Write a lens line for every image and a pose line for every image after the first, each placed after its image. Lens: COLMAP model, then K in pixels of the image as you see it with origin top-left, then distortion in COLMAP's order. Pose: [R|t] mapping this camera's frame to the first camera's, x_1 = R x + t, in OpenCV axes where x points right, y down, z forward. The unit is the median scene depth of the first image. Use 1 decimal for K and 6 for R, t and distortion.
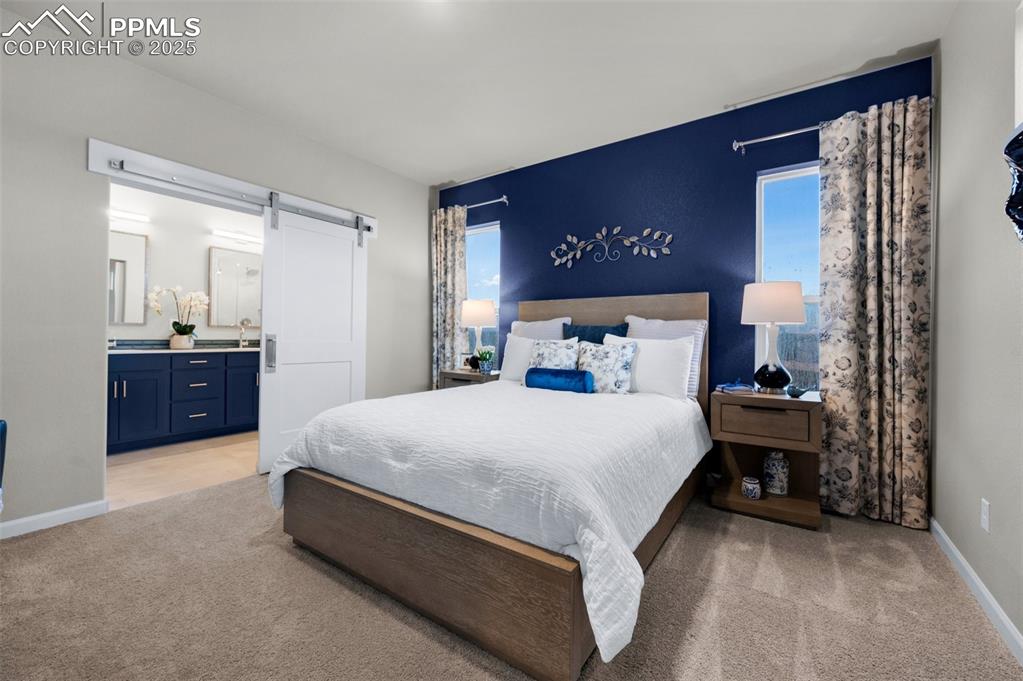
lens RADIAL K [[412.0, 0, 505.8], [0, 412.0, 342.4], [0, 0, 1]] dist [-0.000815, -0.000055]
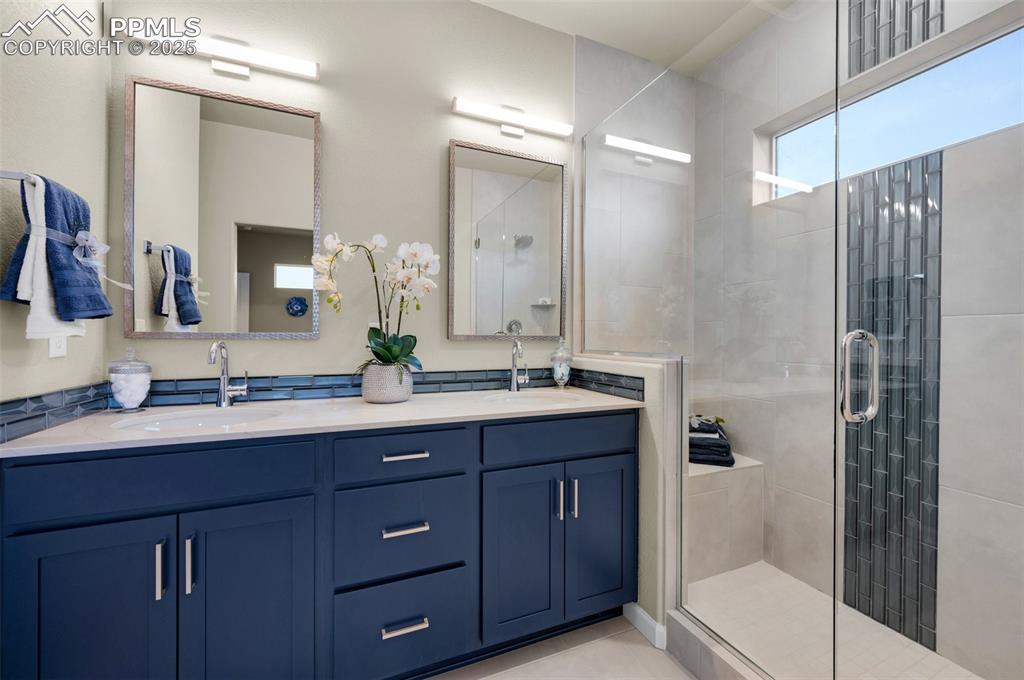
lens RADIAL K [[412.4, 0, 506.2], [0, 412.4, 341.9], [0, 0, 1]] dist [-0.000815, -0.000055]
pose [[0.847598, -0.004526, -0.530620, -0.420472], [0.001294, 0.999978, -0.006464, -0.030022], [0.530638, 0.004793, 0.847585, 0.631780]]
